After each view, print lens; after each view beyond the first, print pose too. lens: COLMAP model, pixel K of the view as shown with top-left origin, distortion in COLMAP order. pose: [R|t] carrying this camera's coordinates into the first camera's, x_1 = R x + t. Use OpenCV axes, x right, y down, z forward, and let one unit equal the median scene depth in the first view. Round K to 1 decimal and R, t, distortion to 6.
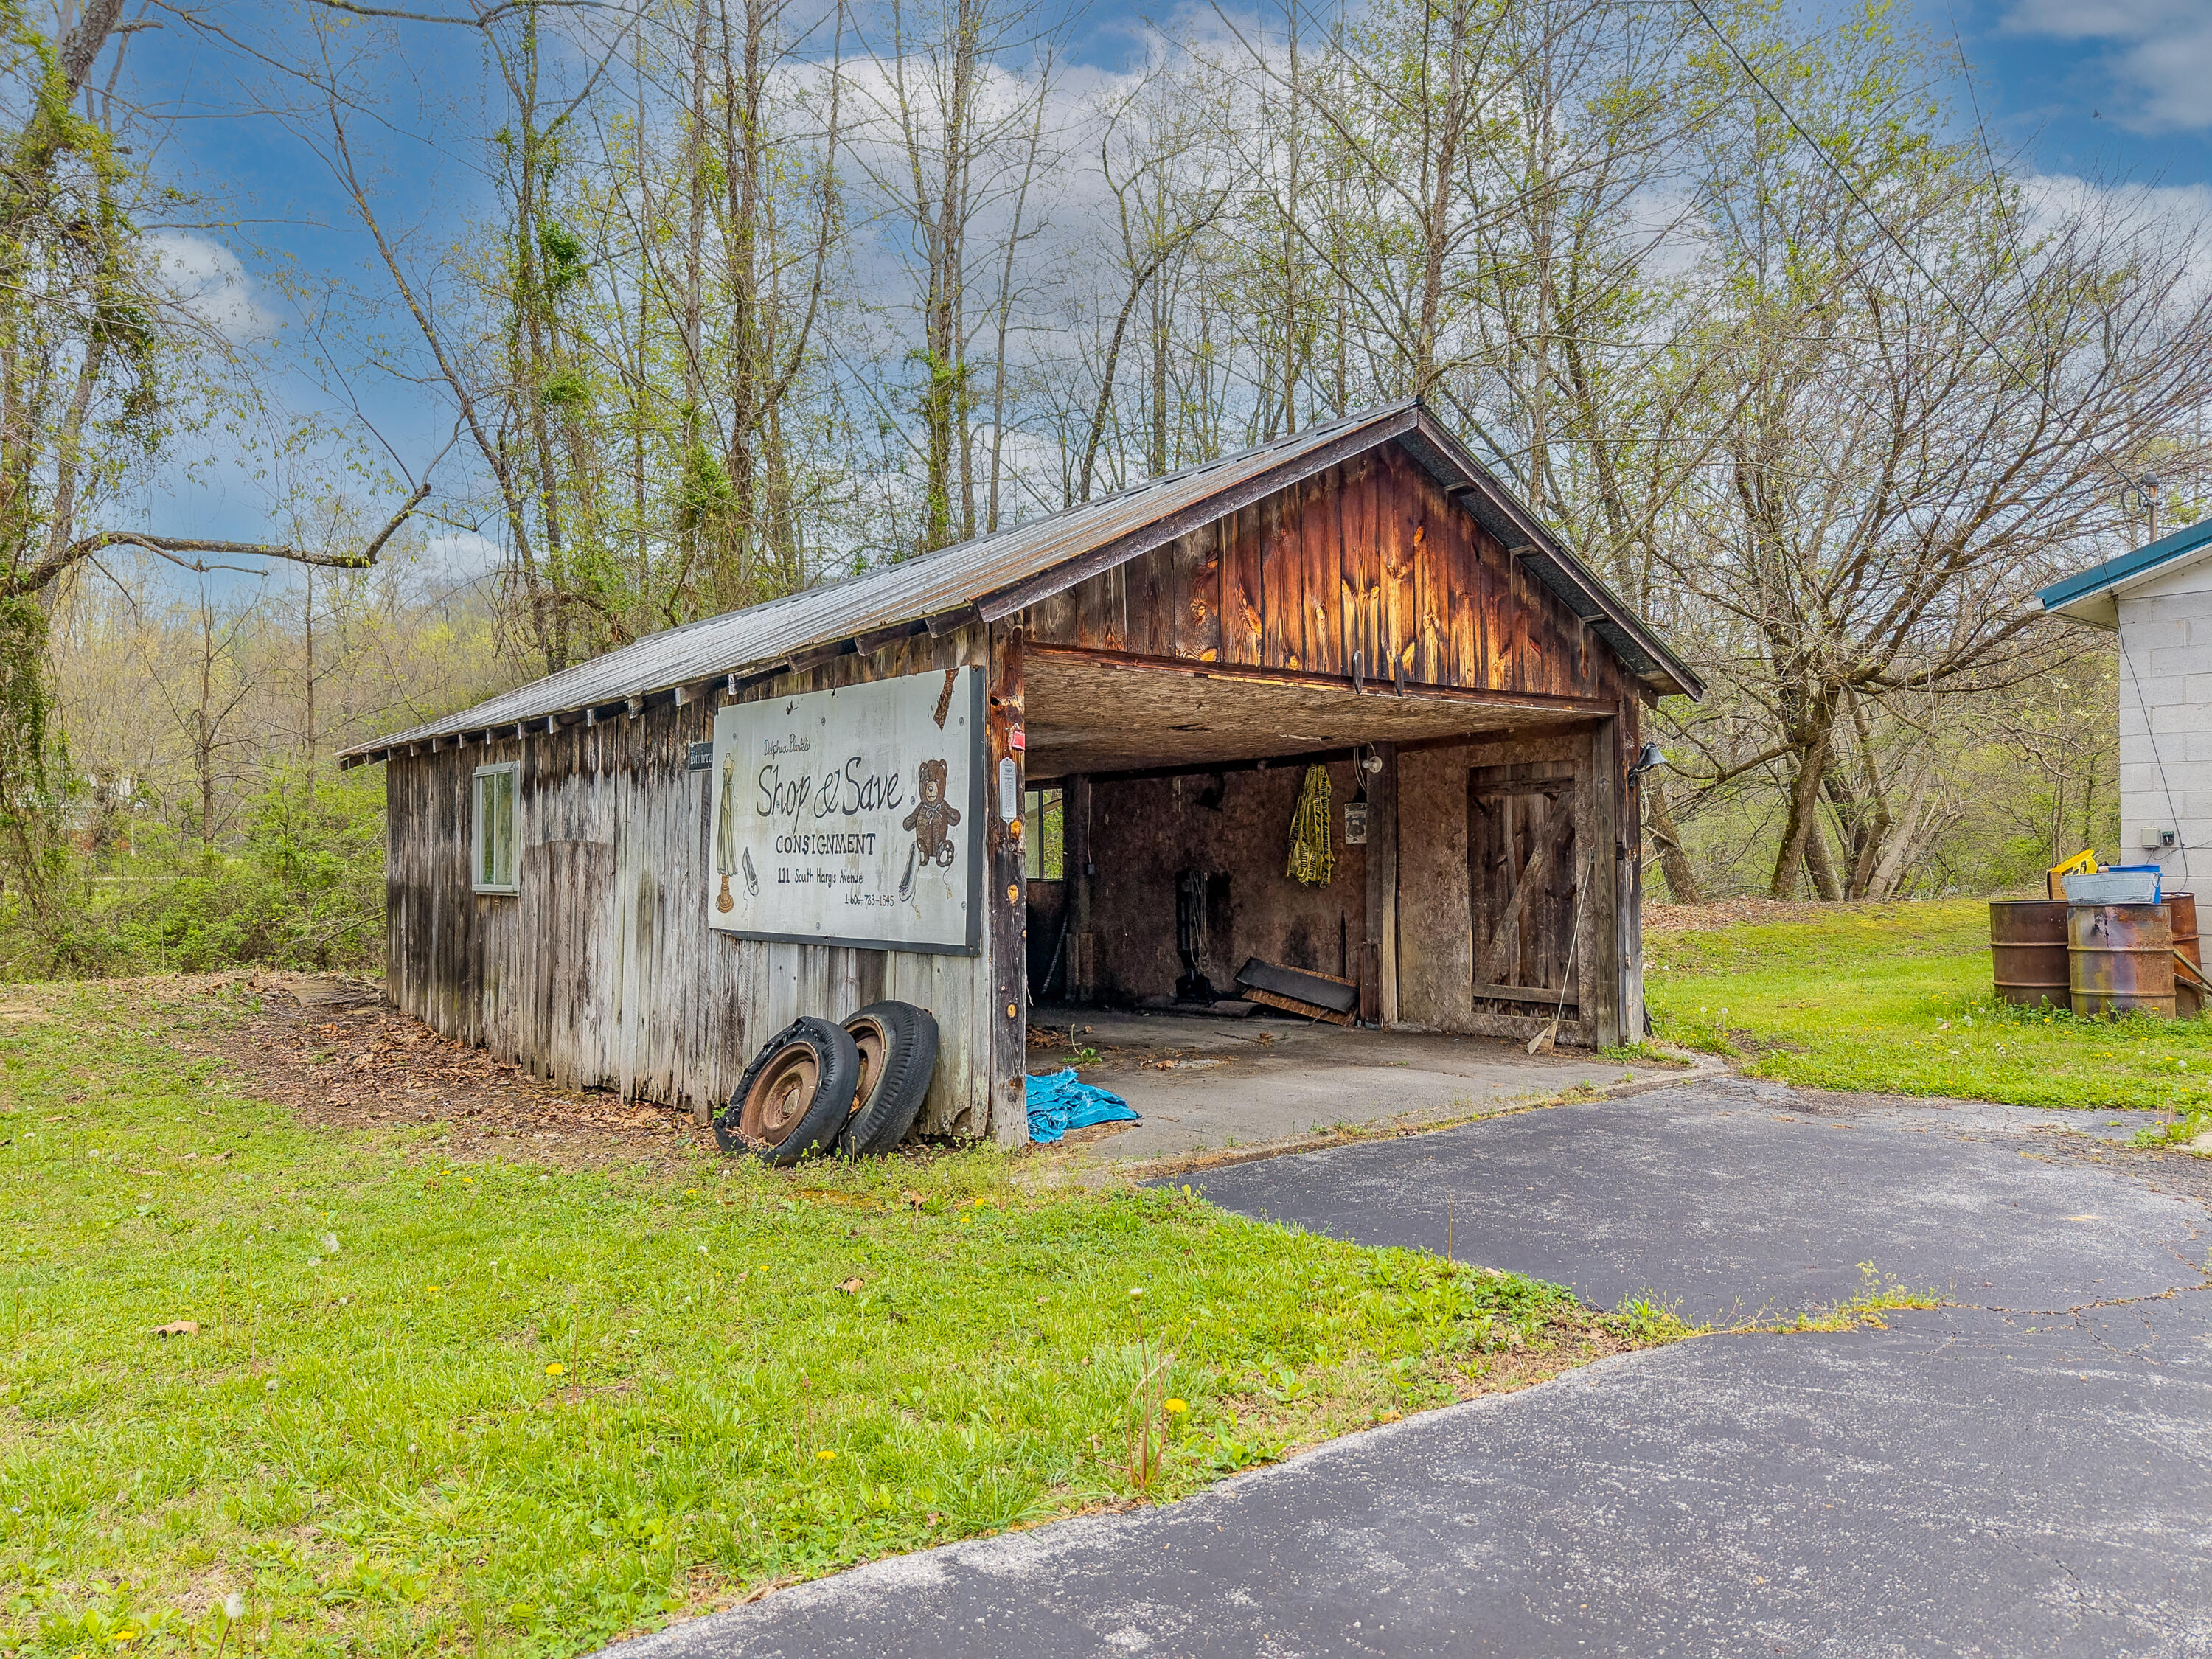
lens RADIAL K [[1459.5, 0, 1109.1], [0, 1459.5, 831.0], [0, 0, 1]] dist [0.006333, -0.017755]
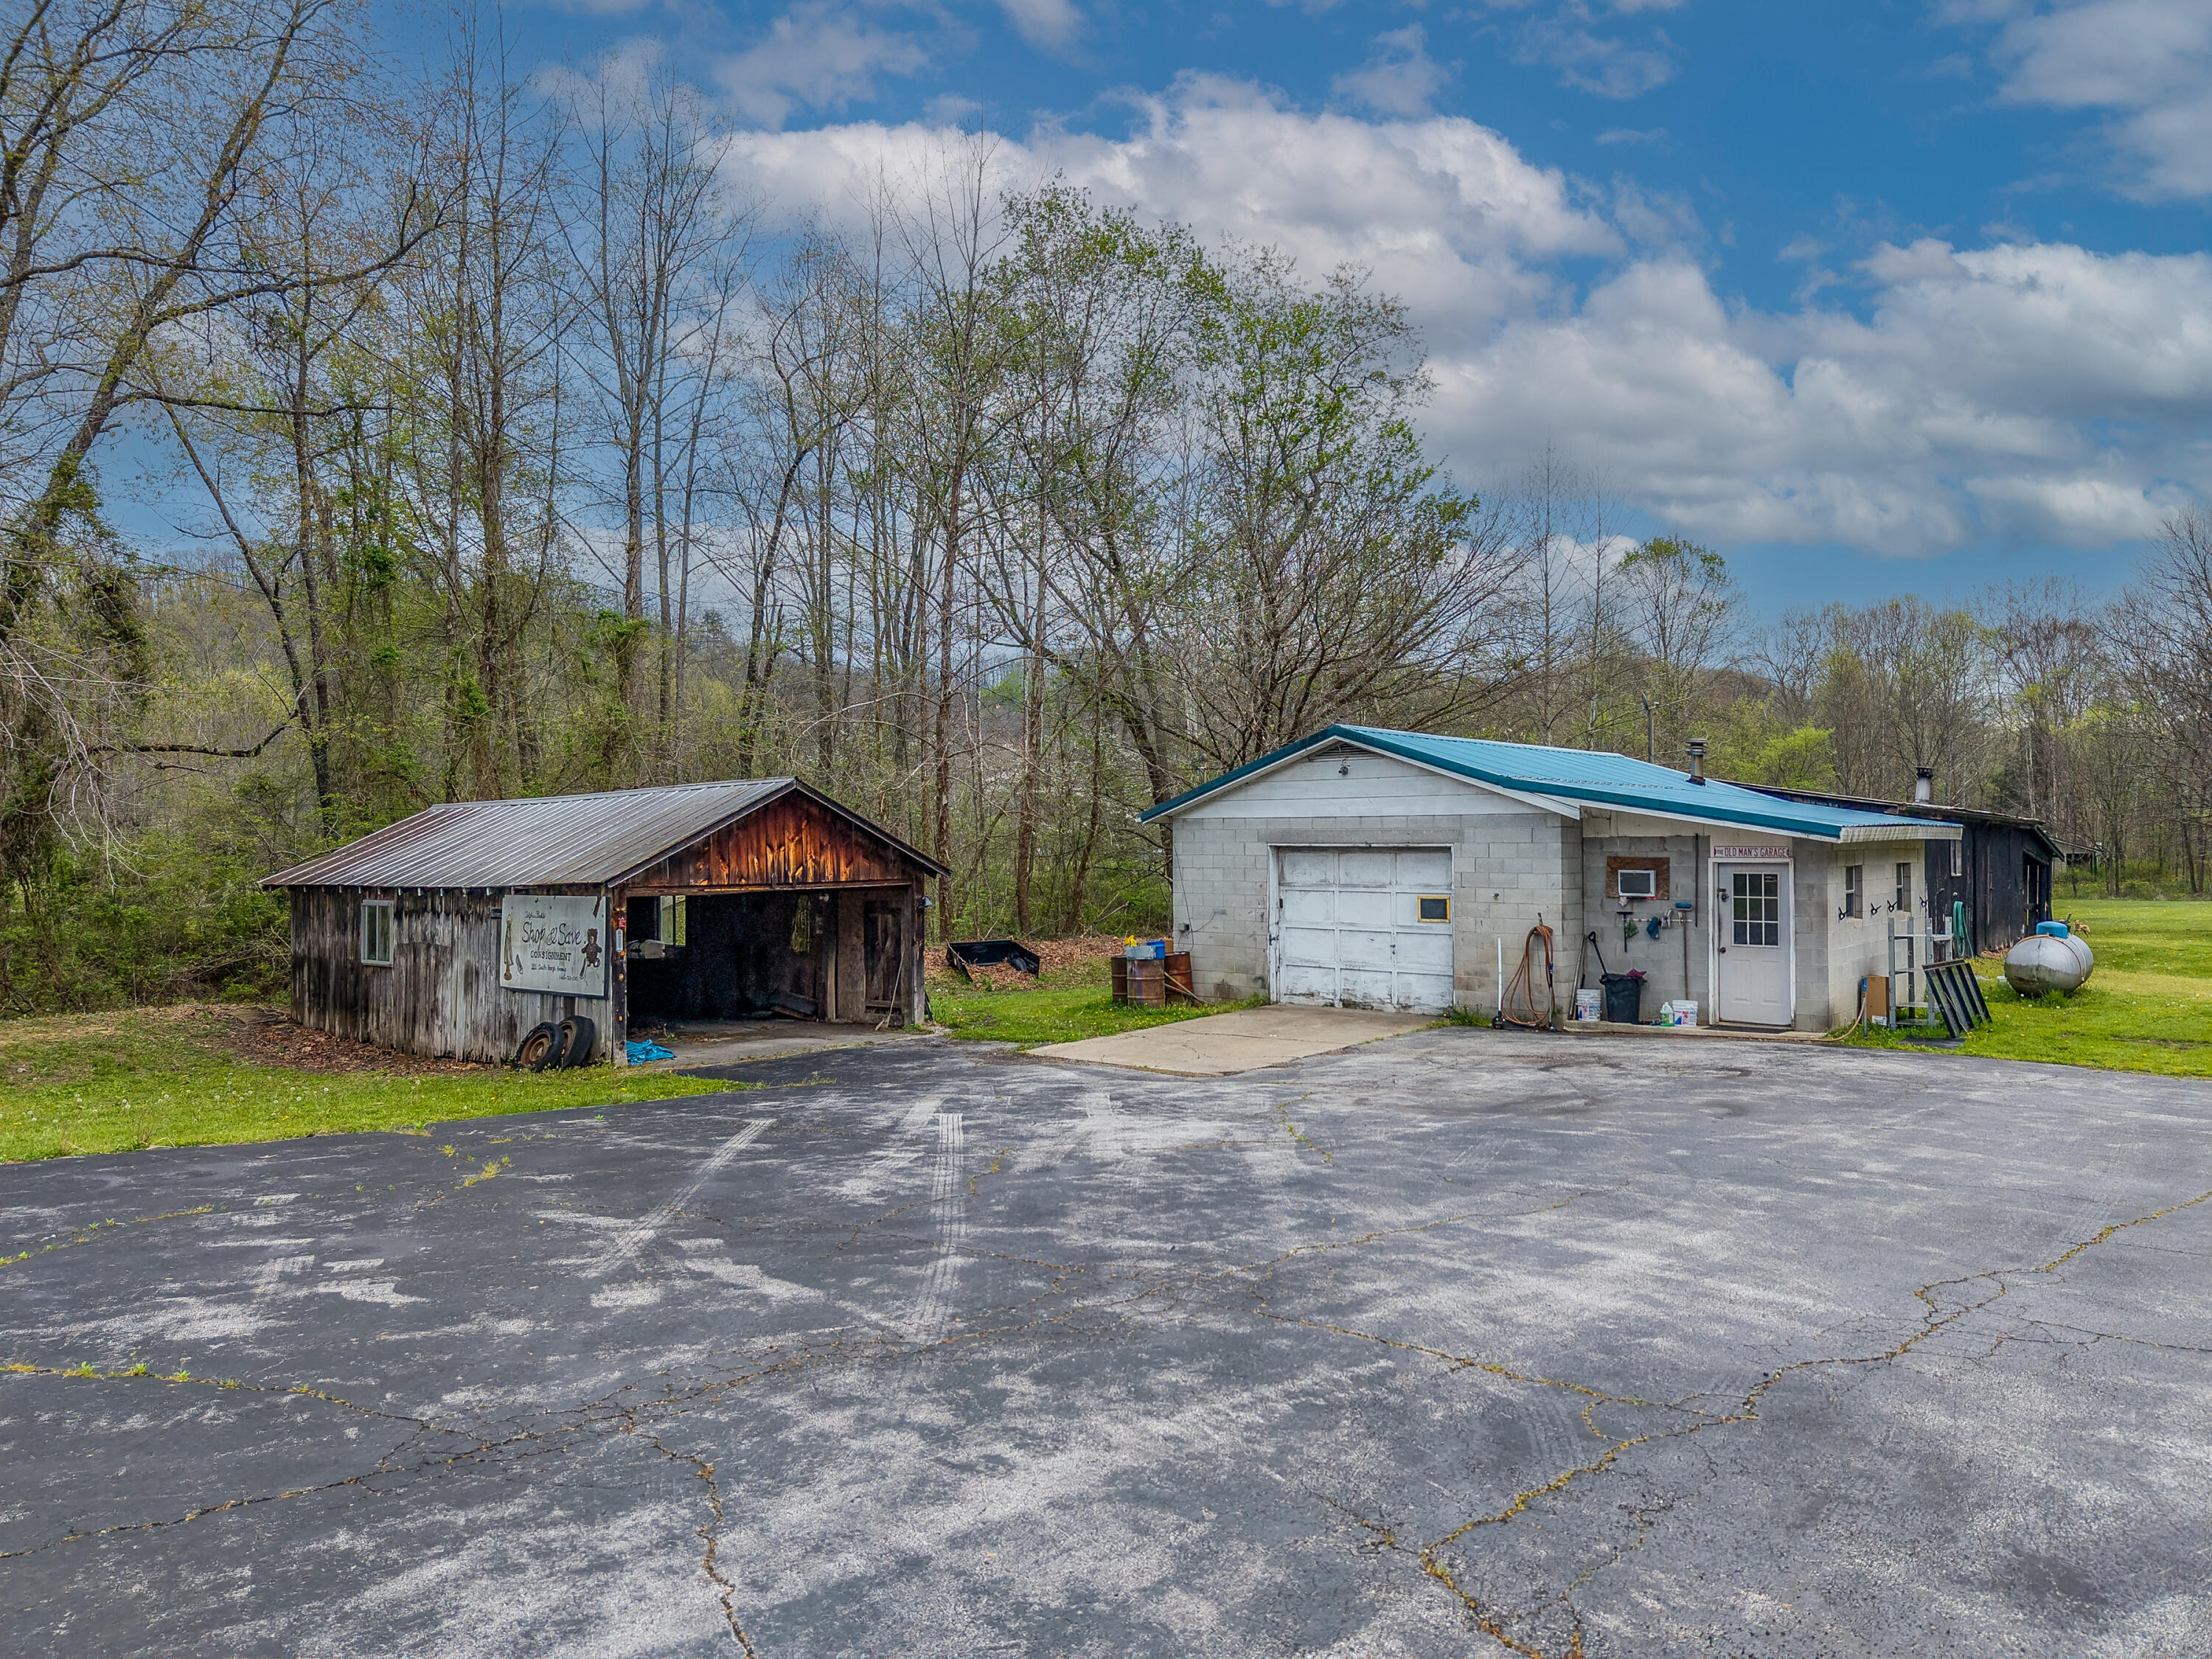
lens RADIAL K [[1459.5, 0, 1147.5], [0, 1459.5, 826.2], [0, 0, 1]] dist [0.006333, -0.017755]
pose [[0.980879, 0.000616, 0.194619, 0.252269], [-0.000496, 1.000000, -0.000665, -0.163413], [-0.194620, 0.000556, 0.980879, -1.302300]]
